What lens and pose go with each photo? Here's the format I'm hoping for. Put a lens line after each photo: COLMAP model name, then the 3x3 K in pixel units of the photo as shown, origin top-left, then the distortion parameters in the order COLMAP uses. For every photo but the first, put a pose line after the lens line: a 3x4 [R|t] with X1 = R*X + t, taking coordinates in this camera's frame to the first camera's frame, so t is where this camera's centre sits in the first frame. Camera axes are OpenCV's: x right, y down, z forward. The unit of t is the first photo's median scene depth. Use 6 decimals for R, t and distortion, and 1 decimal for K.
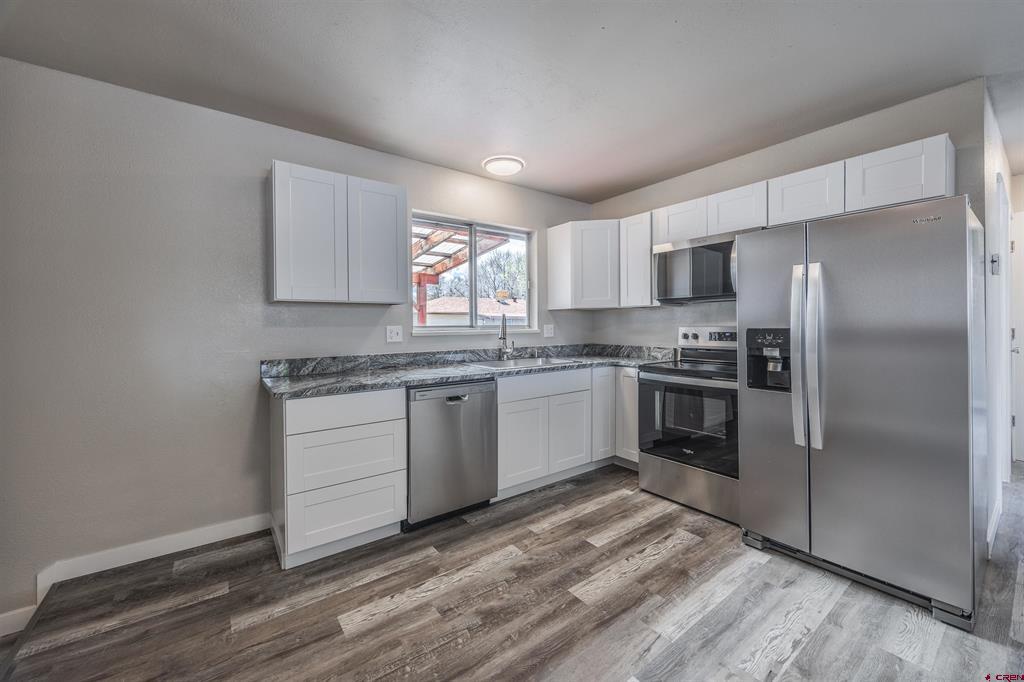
lens RADIAL K [[407.0, 0, 513.4], [0, 407.0, 327.6], [0, 0, 1]] dist [-0.000801, -0.000317]
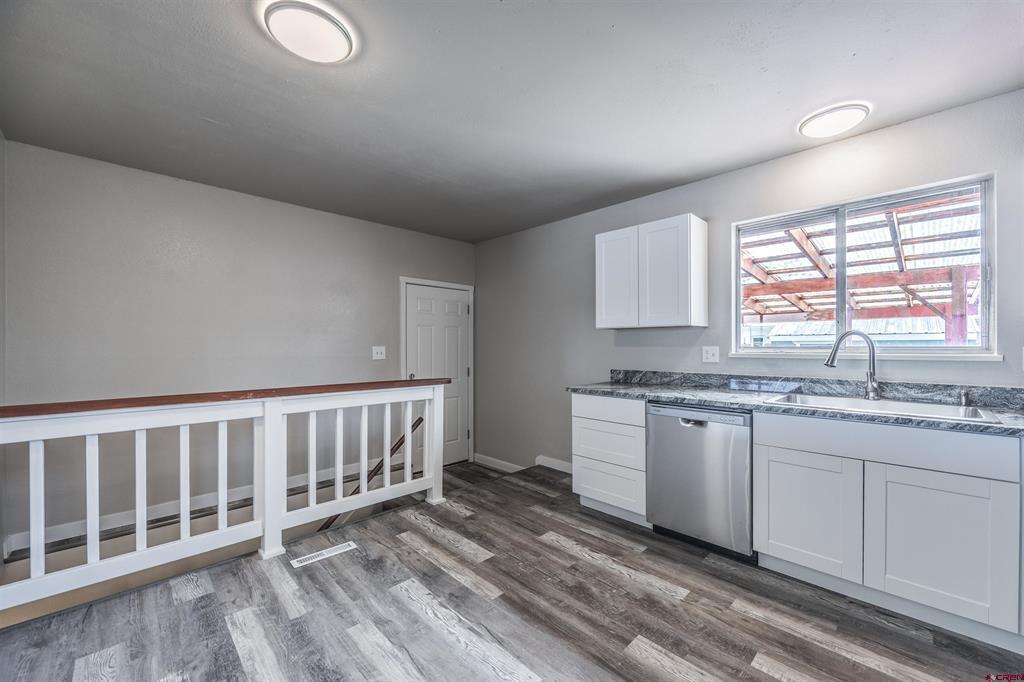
lens RADIAL K [[410.1, 0, 512.0], [0, 410.1, 341.0], [0, 0, 1]] dist [0.000253, 0.000039]
pose [[0.112587, -0.004580, -0.993631, 0.865613], [-0.003156, 0.999983, -0.004967, -0.014346], [0.993637, 0.003695, 0.112571, 0.509051]]
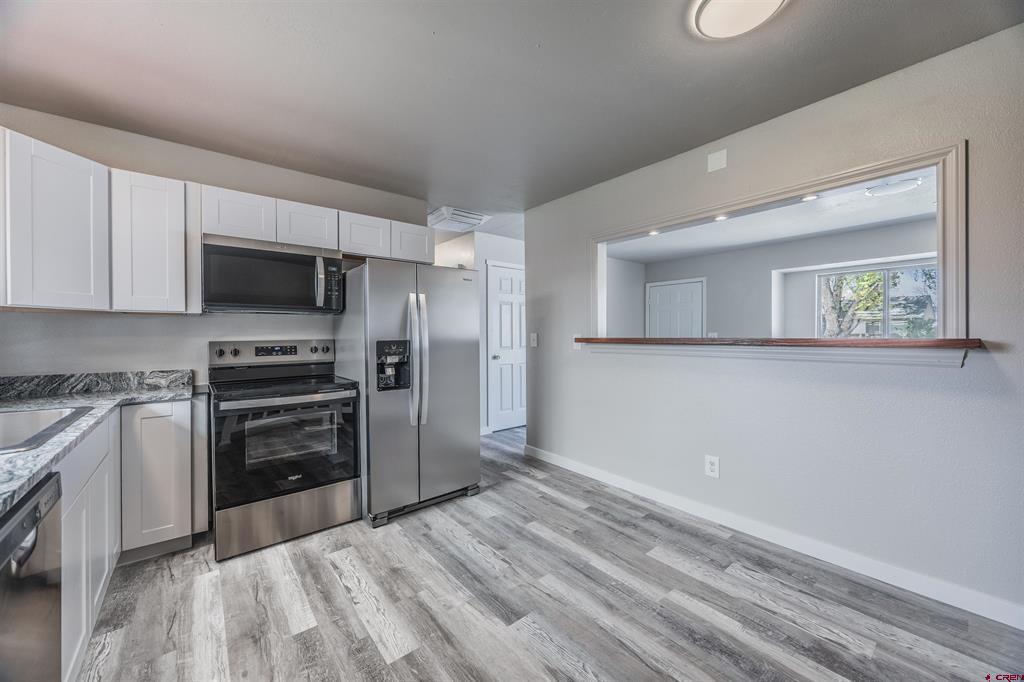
lens RADIAL K [[386.3, 0, 512.0], [0, 386.3, 341.0], [0, 0, 1]] dist [-0.000009, -0.000030]
pose [[-0.049017, -0.006363, 0.998778, -0.539662], [0.013409, 0.999885, 0.007028, -0.000011], [-0.998708, 0.013737, -0.048926, 0.658158]]
